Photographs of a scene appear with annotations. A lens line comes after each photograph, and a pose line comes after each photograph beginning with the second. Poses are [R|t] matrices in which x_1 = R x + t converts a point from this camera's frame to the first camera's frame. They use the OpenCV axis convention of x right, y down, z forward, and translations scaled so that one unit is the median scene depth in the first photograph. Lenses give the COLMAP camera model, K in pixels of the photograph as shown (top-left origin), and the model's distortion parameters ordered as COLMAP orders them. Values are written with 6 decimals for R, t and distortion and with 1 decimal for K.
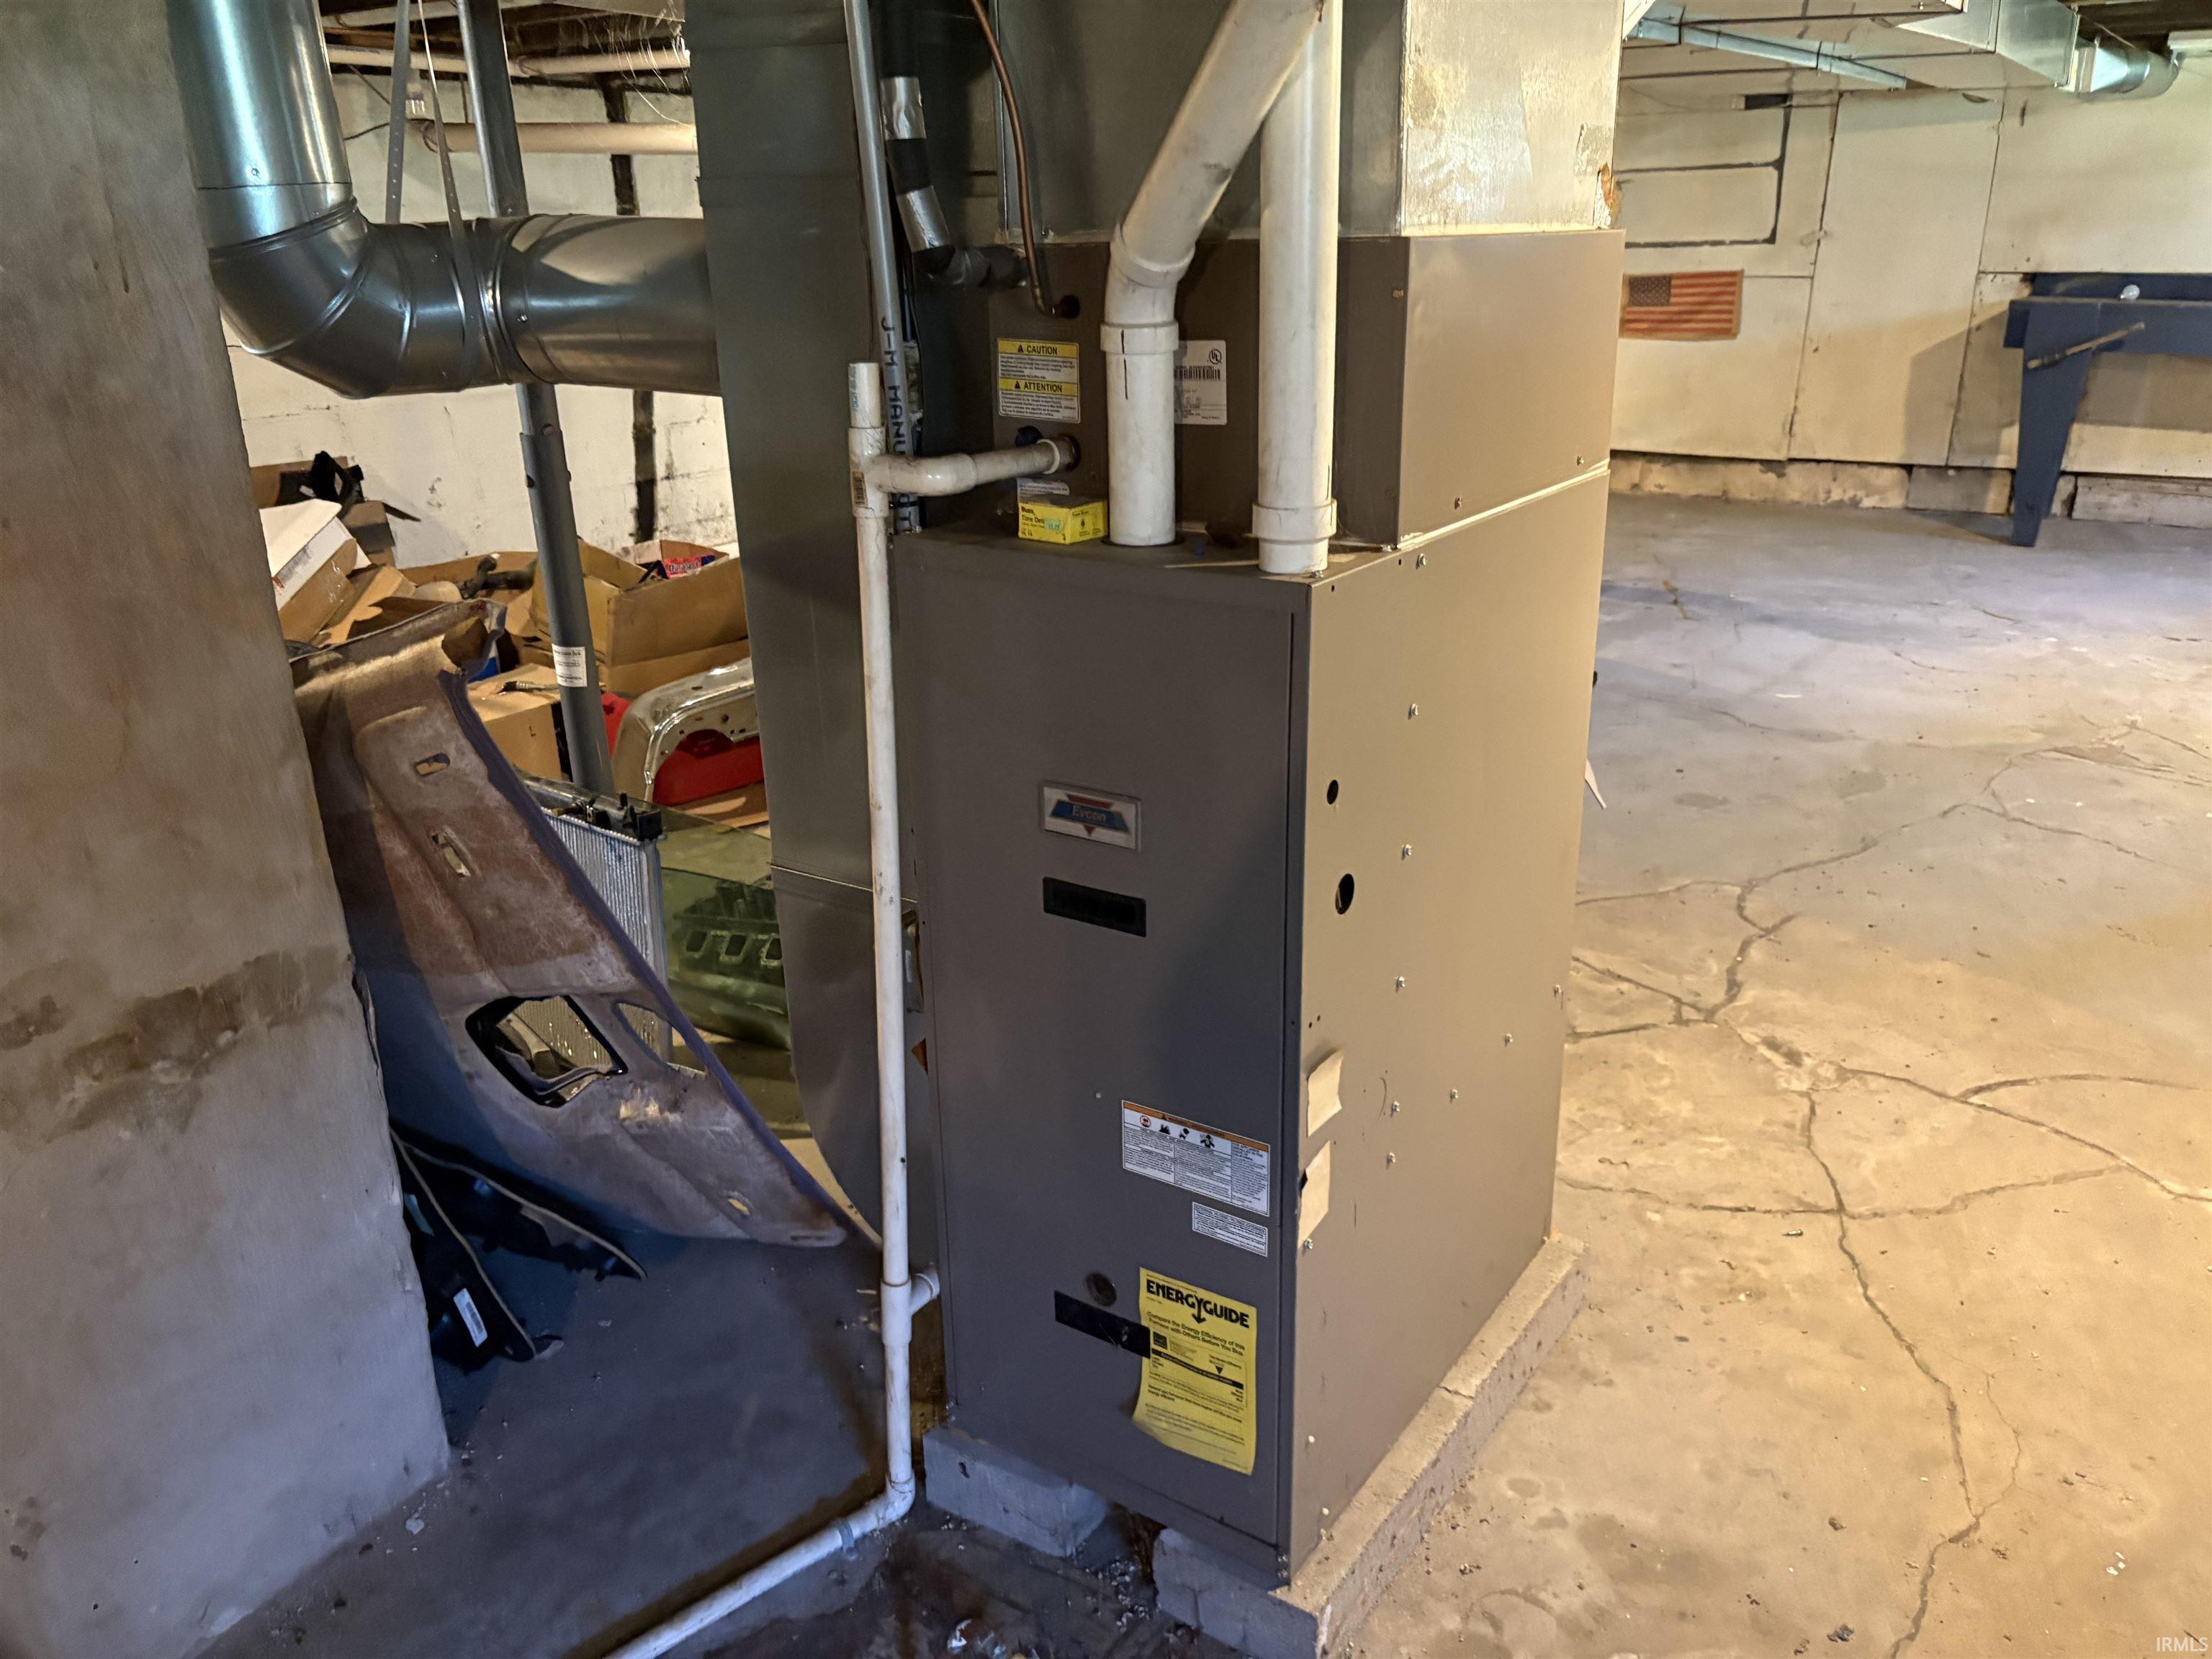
lens RADIAL K [[1672.1, 0, 1124.1], [0, 1672.1, 842.1], [0, 0, 1]] dist [0.048316, -0.048290]
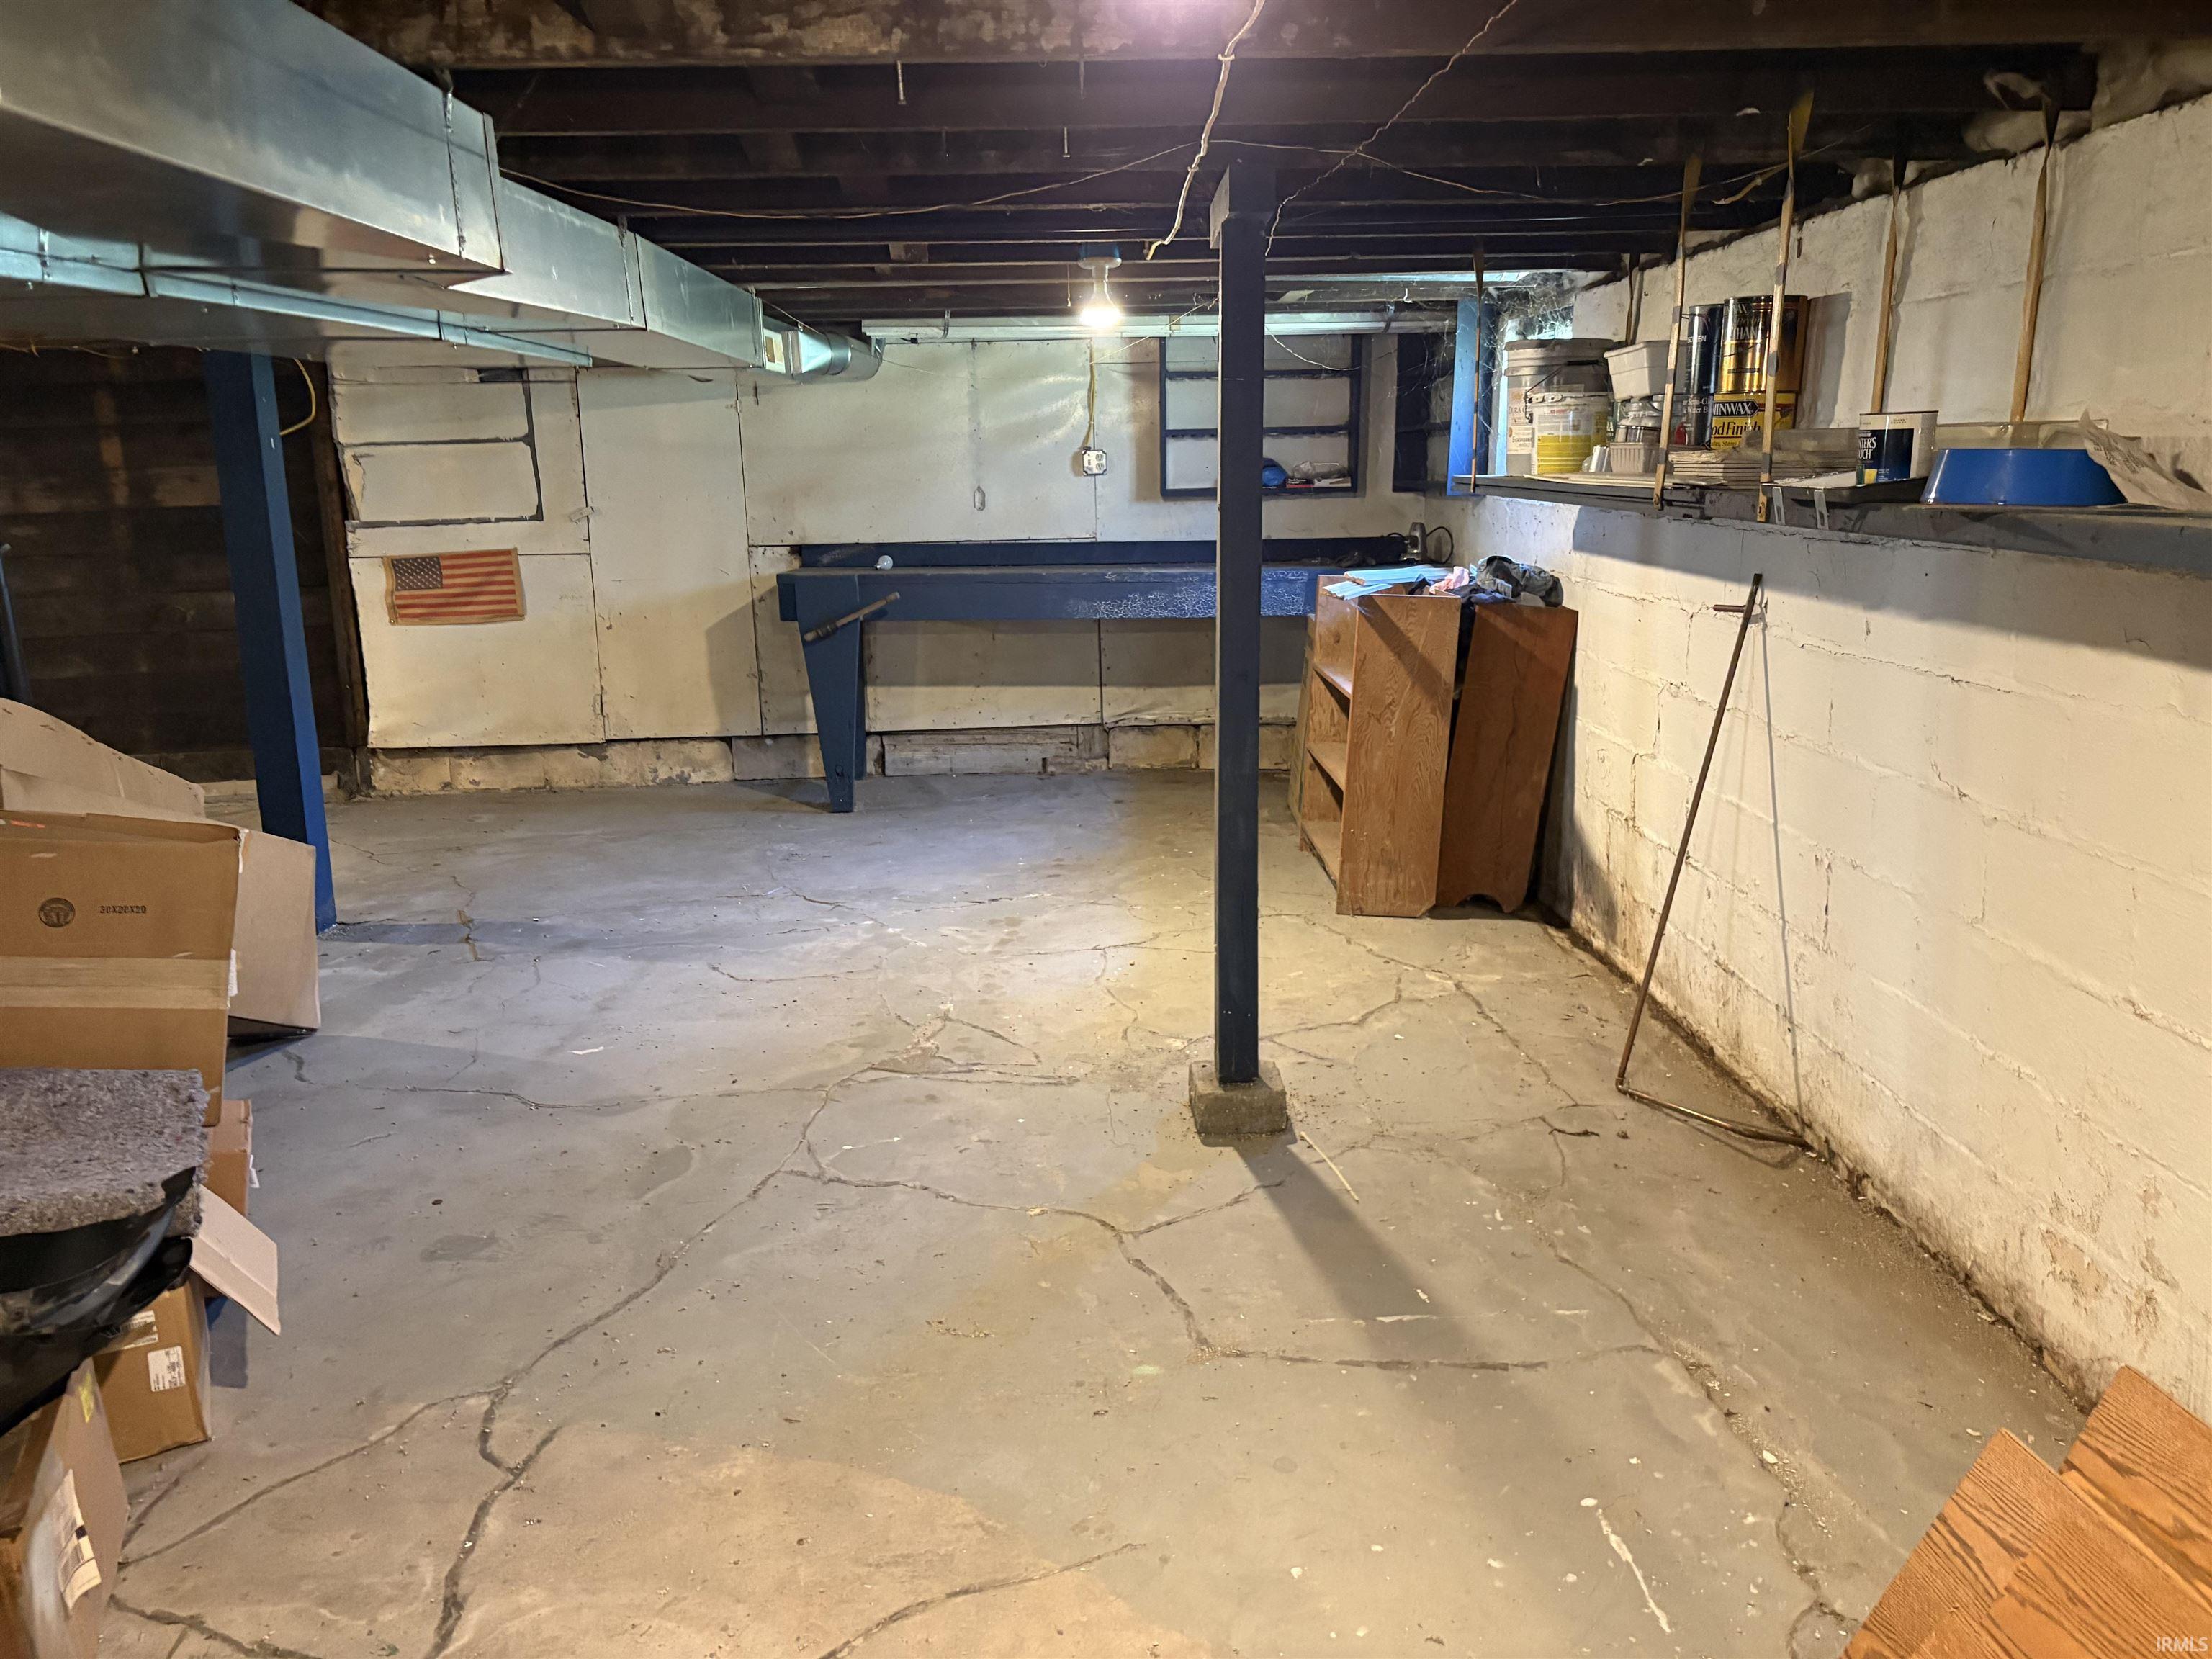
lens RADIAL K [[1672.1, 0, 1104.6], [0, 1672.1, 843.5], [0, 0, 1]] dist [0.048316, -0.048290]
pose [[0.821156, -0.133542, 0.554860, 0.126705], [0.209880, 0.974769, -0.076005, -0.057193], [-0.530710, 0.178866, 0.828465, 0.124966]]
